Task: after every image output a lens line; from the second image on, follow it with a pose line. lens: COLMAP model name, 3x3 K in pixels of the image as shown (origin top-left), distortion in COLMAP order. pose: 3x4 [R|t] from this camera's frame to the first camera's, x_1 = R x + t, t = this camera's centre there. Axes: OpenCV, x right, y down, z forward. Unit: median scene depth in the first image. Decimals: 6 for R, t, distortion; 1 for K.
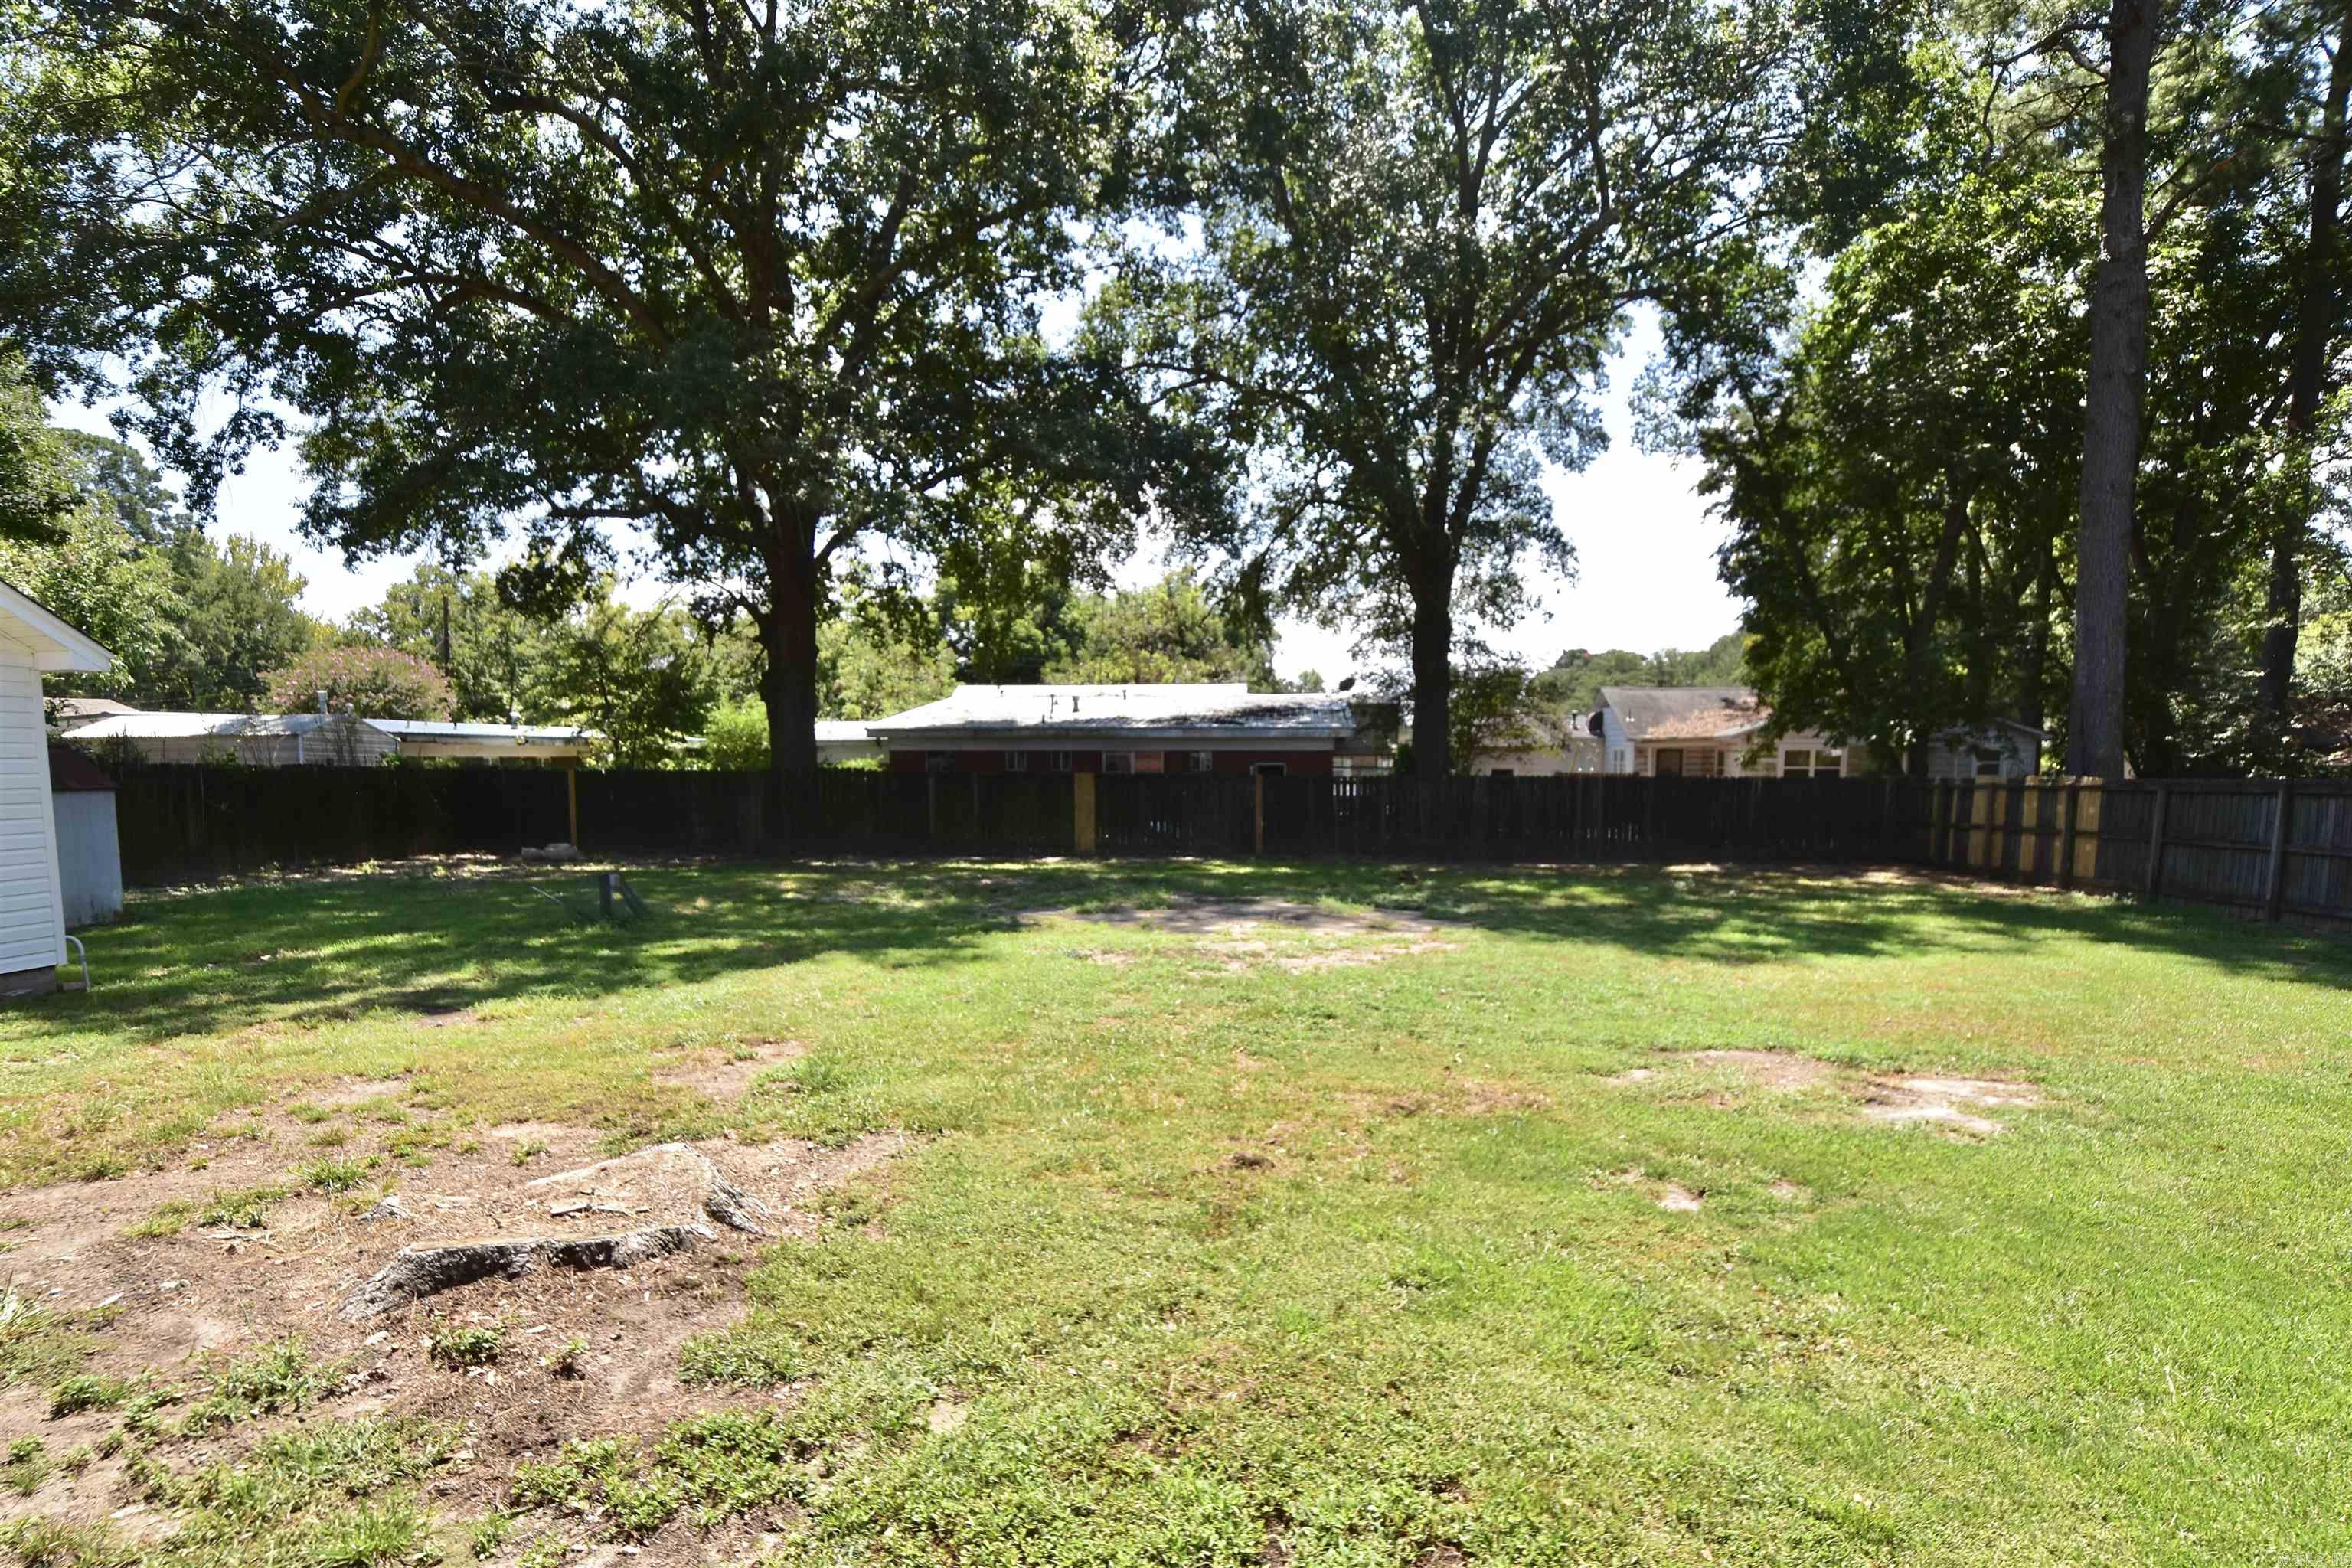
lens RADIAL K [[1333.3, 0, 1180.5], [0, 1333.3, 834.8], [0, 0, 1]] dist [-0.005693, -0.001516]
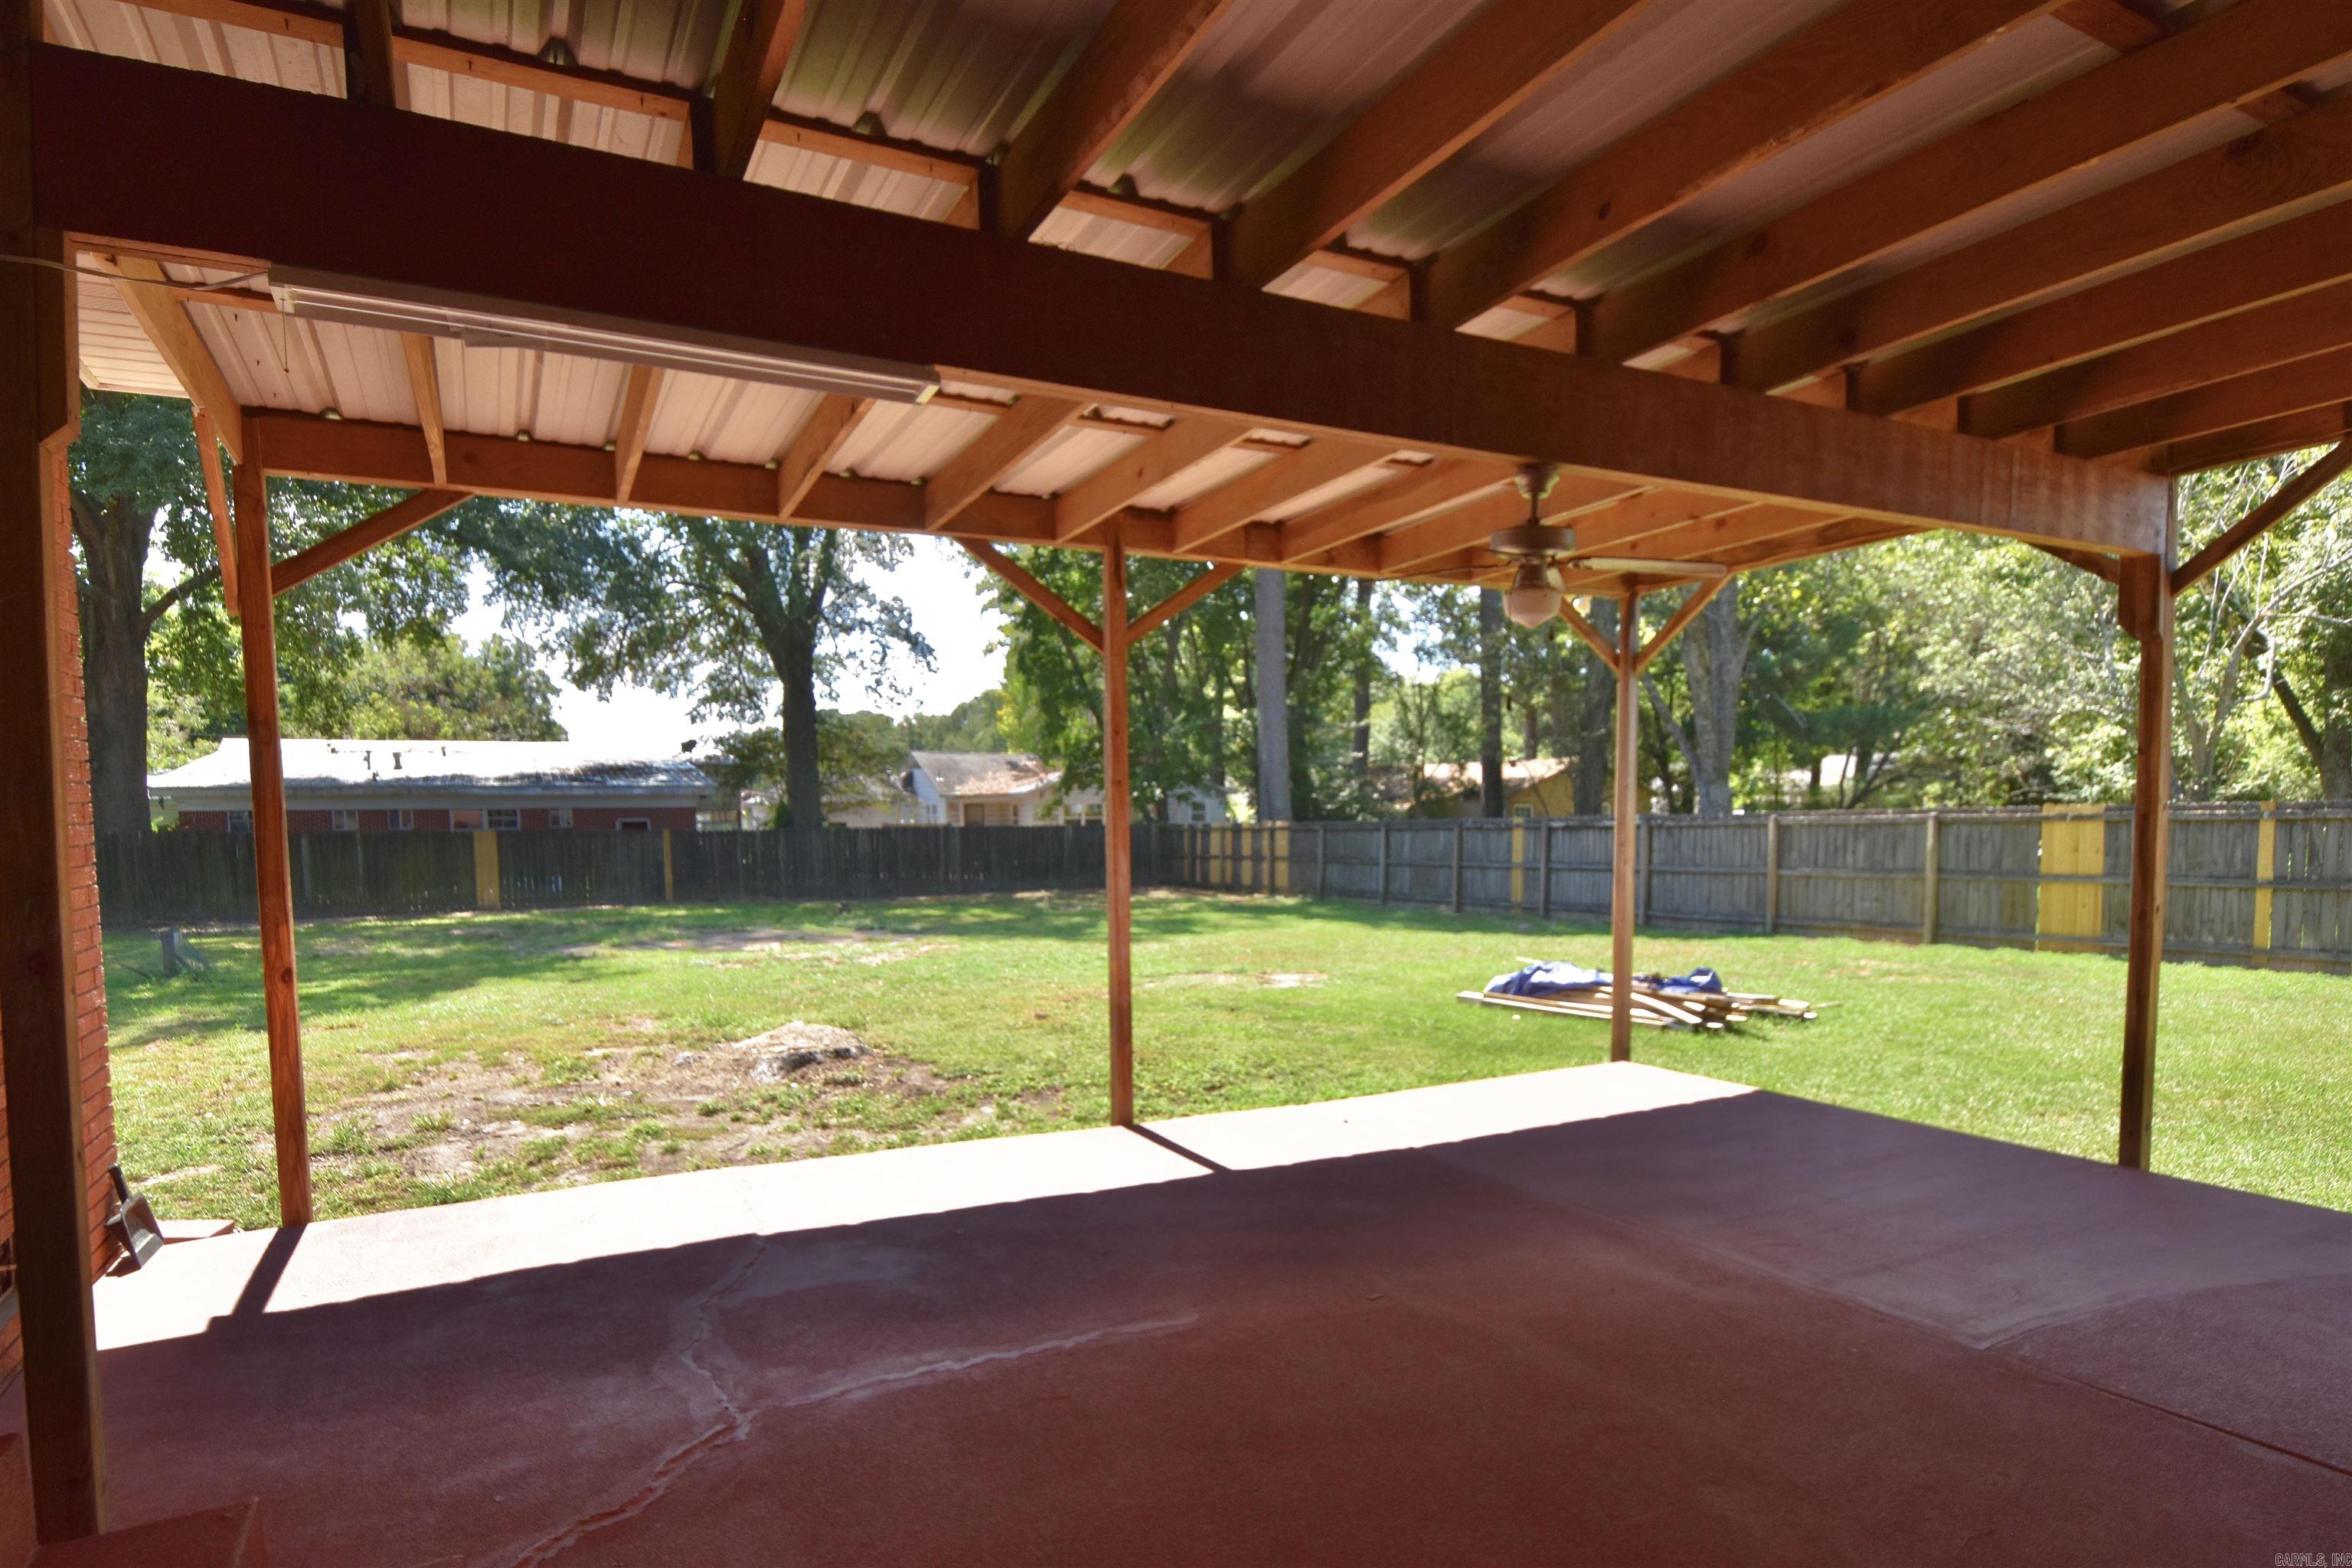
lens RADIAL K [[1333.3, 0, 1180.5], [0, 1333.3, 834.8], [0, 0, 1]] dist [-0.005693, -0.001516]
pose [[0.841953, -0.017941, 0.539252, -0.133604], [0.039524, 0.998813, -0.028479, 0.006138], [-0.538101, 0.045291, 0.841663, -0.127093]]
